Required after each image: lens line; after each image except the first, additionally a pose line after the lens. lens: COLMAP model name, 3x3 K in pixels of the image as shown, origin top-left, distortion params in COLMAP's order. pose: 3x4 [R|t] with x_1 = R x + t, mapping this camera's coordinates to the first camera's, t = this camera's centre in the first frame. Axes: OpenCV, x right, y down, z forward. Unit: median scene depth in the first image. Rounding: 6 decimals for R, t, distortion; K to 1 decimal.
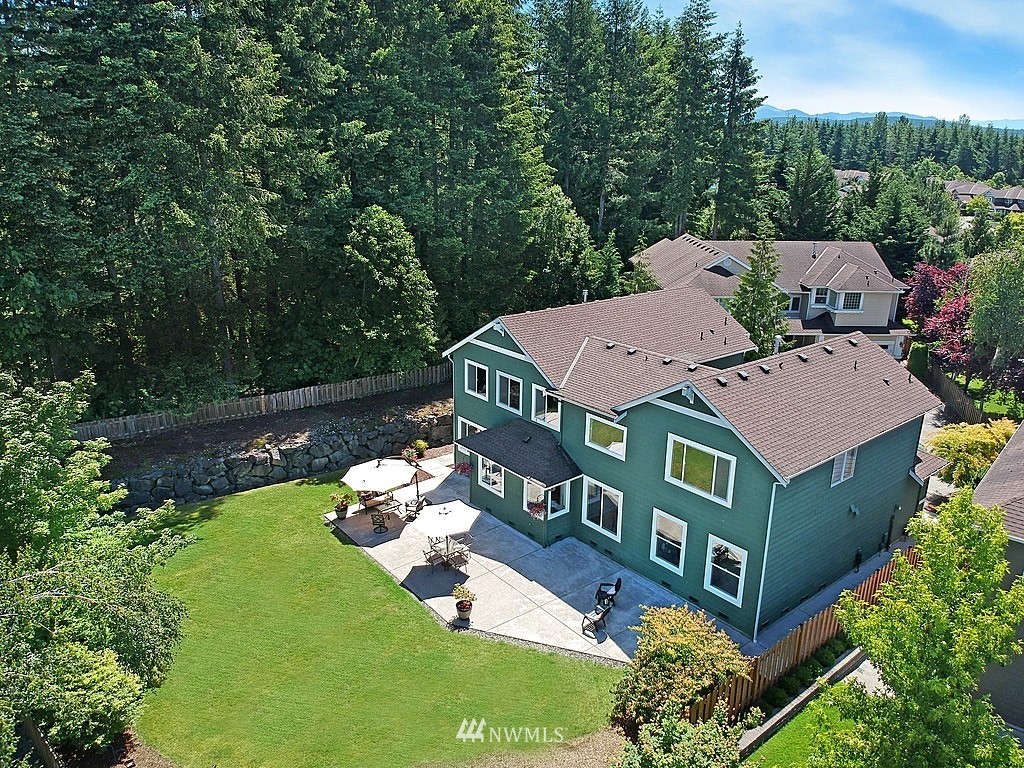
lens RADIAL K [[759.8, 0, 488.1], [0, 759.8, 388.1], [0, 0, 1]] dist [0.147500, -0.381472]
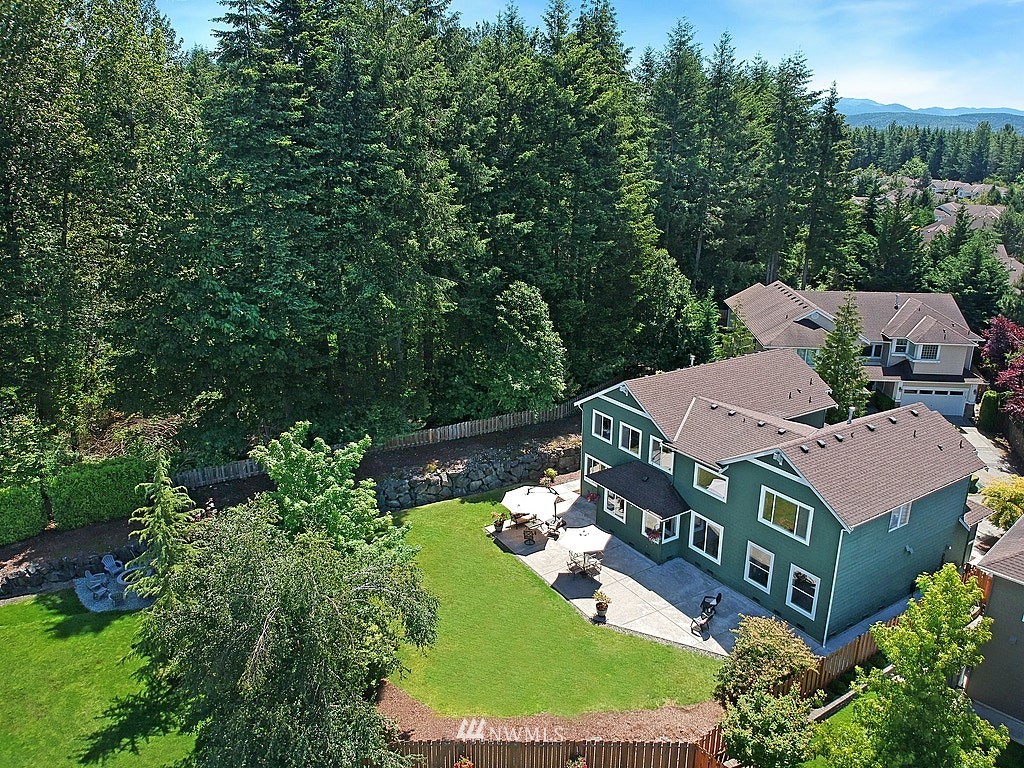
lens RADIAL K [[744.6, 0, 477.7], [0, 744.6, 379.7], [0, 0, 1]] dist [0.095615, -0.198619]
pose [[0.992161, 0.026452, -0.122134, -0.075279], [-0.027233, 0.999618, -0.004734, -0.081702], [0.121962, 0.008023, 0.992502, -0.272369]]
